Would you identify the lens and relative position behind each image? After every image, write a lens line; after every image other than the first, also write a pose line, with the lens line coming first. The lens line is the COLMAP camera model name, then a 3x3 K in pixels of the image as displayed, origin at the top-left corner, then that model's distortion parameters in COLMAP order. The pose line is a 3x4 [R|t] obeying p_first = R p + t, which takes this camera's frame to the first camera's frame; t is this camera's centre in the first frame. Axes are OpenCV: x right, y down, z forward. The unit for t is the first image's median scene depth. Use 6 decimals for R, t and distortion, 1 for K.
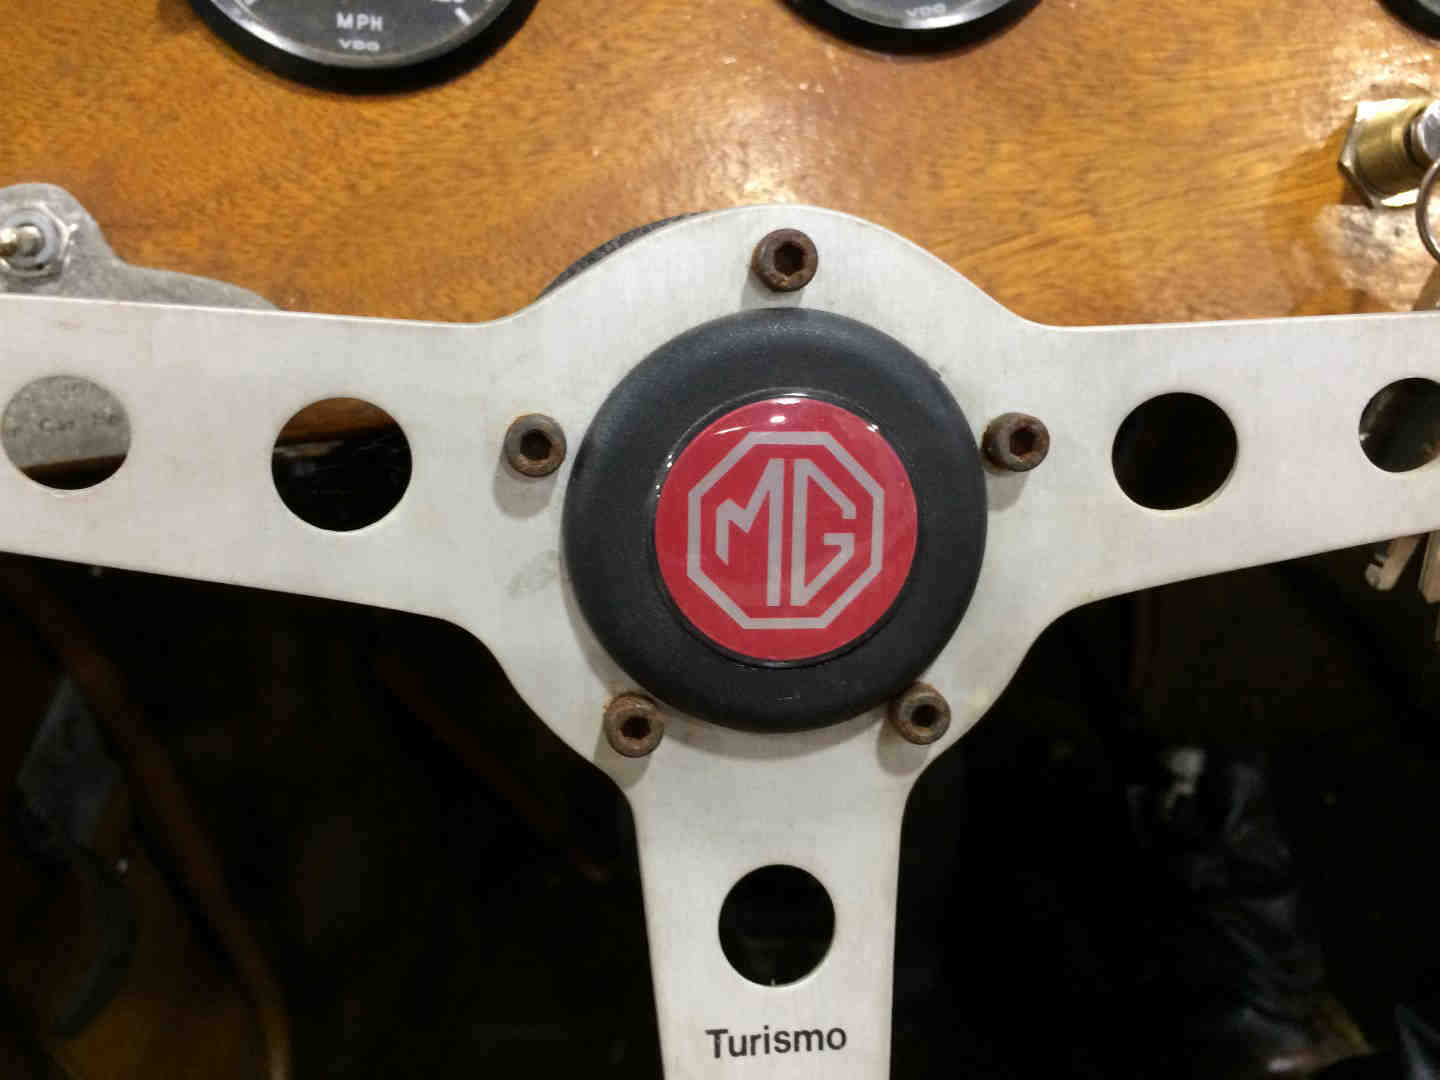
lens RADIAL K [[1239.5, 0, 720.0], [0, 1239.5, 540.0], [0, 0, 1]] dist [0.068464, -0.097338]
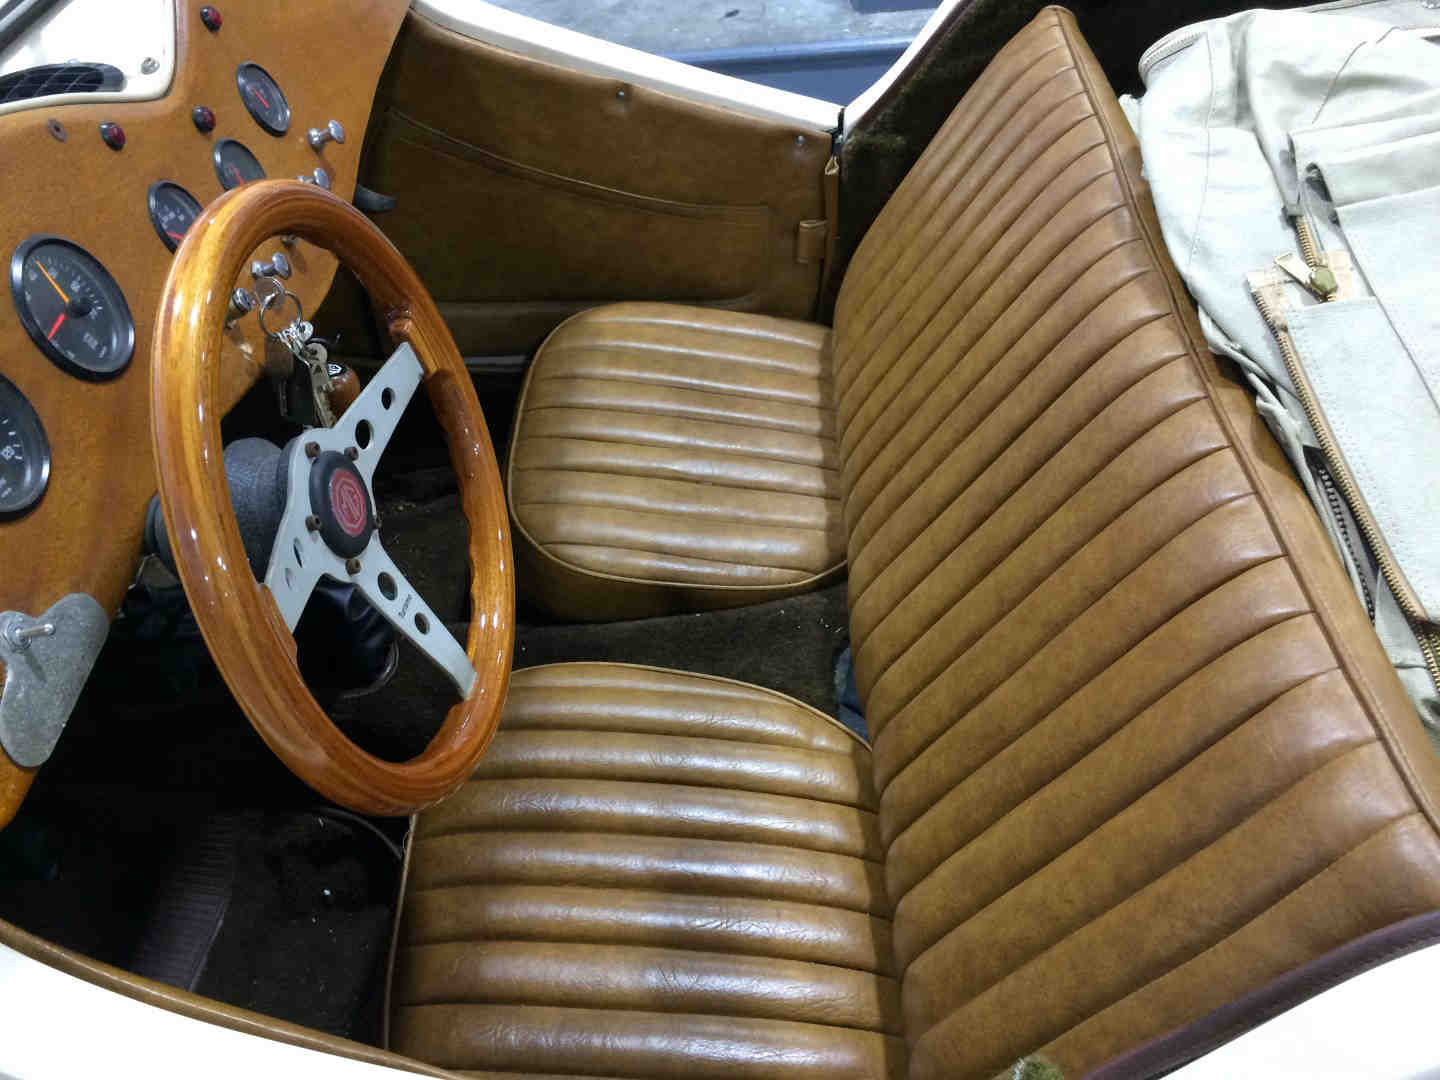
lens RADIAL K [[1223.5, 0, 720.0], [0, 1223.5, 540.0], [0, 0, 1]] dist [0.088683, -0.127192]
pose [[0.194395, -0.621167, 0.759185, -2.795118], [0.431274, 0.749256, 0.502611, -1.392208], [-0.881029, 0.229712, 0.413545, -1.670627]]
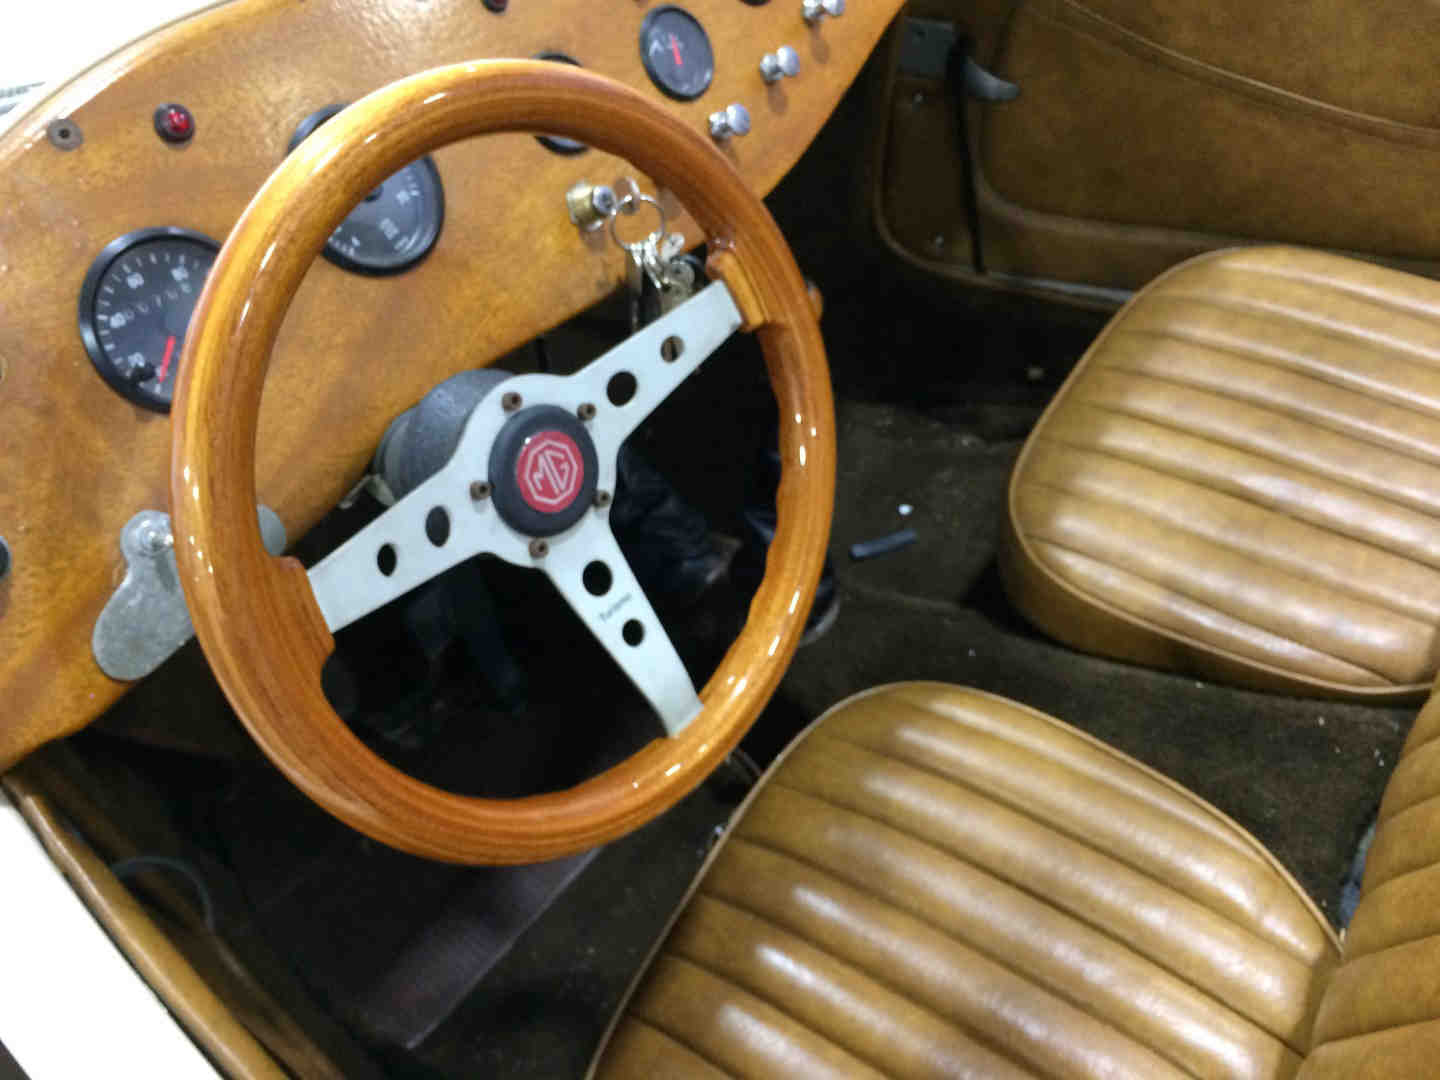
lens RADIAL K [[1239.5, 0, 720.0], [0, 1239.5, 540.0], [0, 0, 1]] dist [0.068464, -0.097338]
pose [[0.714707, -0.547238, 0.435574, -1.140182], [0.453204, 0.836677, 0.307534, -0.654927], [-0.532729, -0.022393, 0.845989, -1.991953]]
